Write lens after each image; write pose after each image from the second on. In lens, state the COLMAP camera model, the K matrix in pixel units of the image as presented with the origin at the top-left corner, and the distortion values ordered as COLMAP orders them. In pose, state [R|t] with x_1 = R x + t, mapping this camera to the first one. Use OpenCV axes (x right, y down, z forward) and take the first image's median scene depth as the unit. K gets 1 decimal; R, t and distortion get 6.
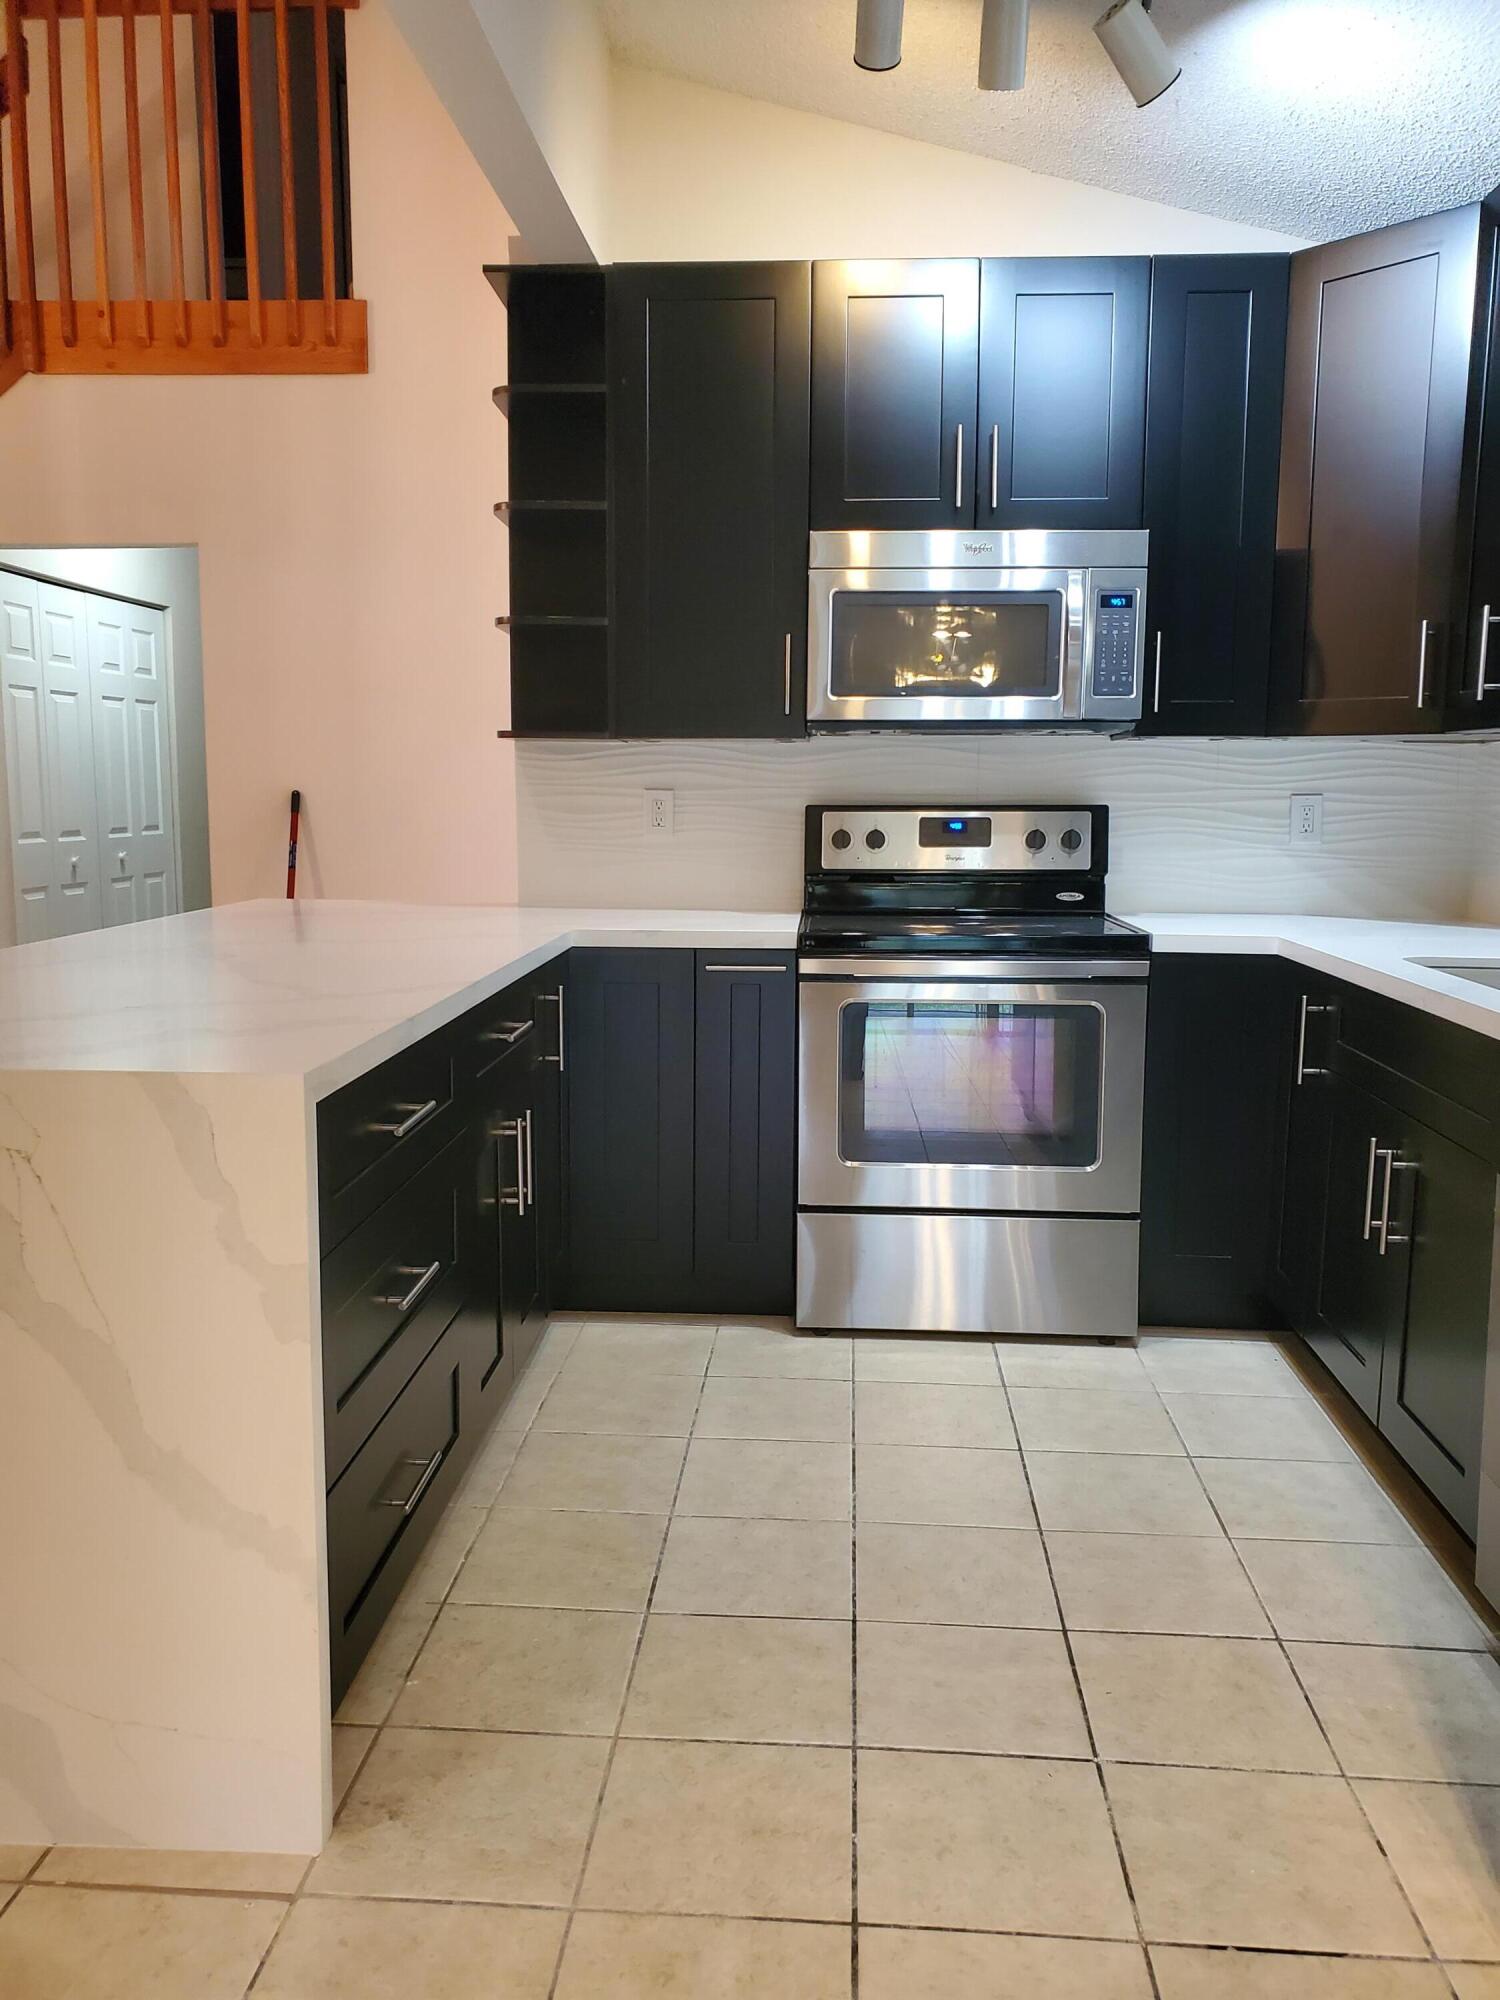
lens RADIAL K [[1637.9, 0, 750.0], [0, 1637.9, 1000.0], [0, 0, 1]] dist [0.173225, -0.318330]
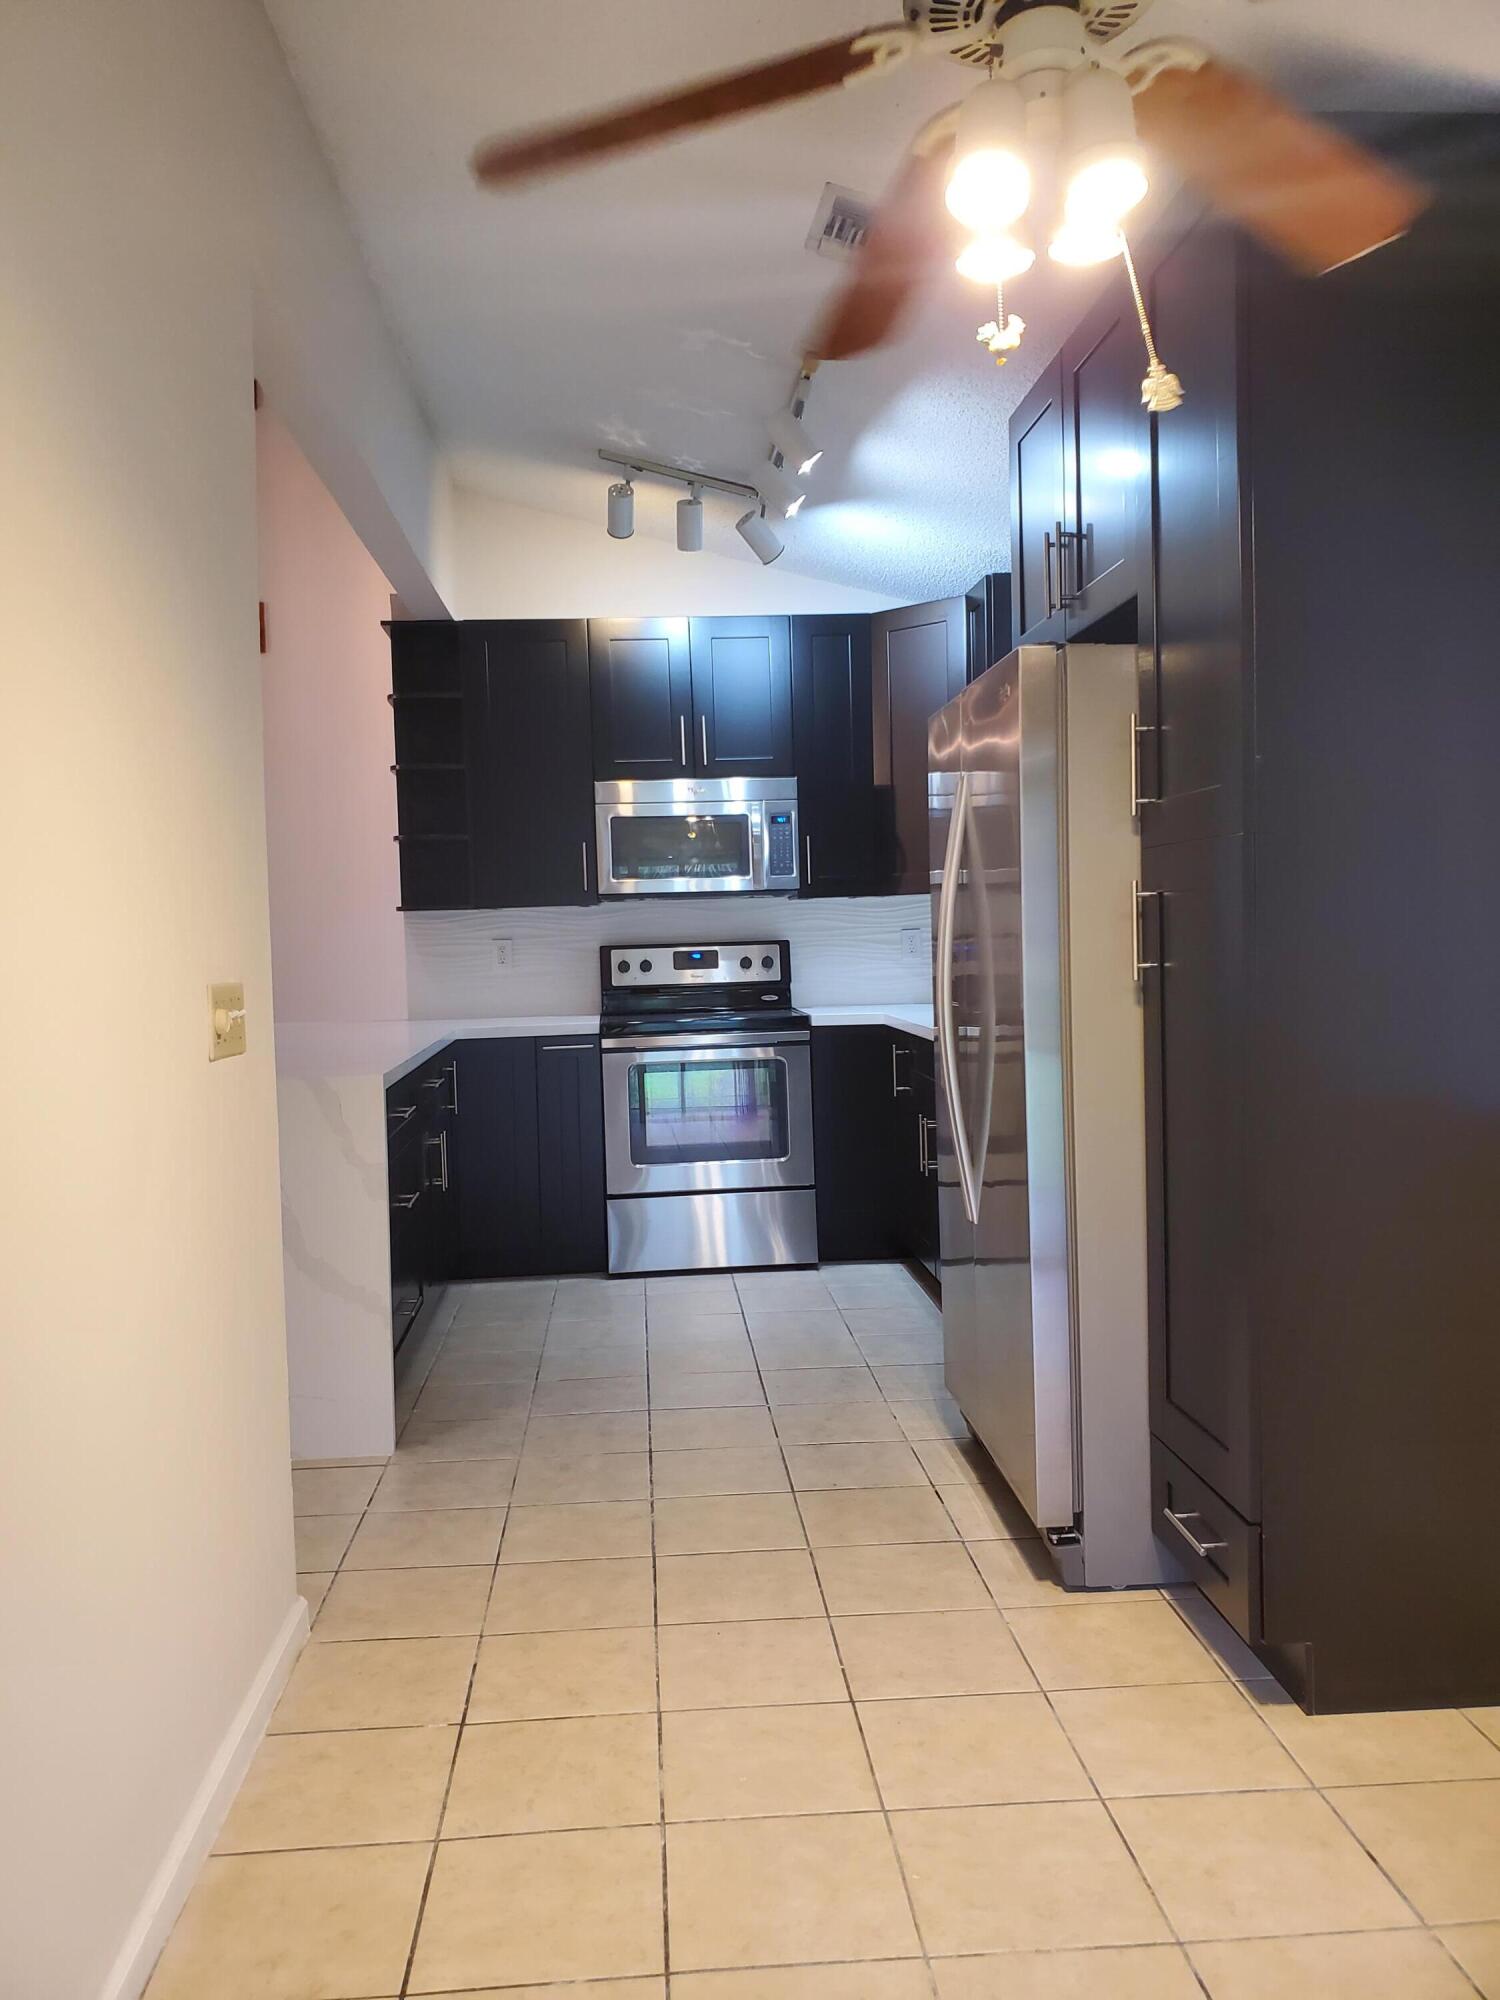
lens RADIAL K [[1637.9, 0, 750.0], [0, 1637.9, 1000.0], [0, 0, 1]] dist [0.173225, -0.318330]
pose [[0.990633, -0.042954, 0.129619, -0.031194], [0.053885, 0.995172, -0.082034, 0.072718], [-0.125470, 0.088250, 0.988165, -0.595417]]
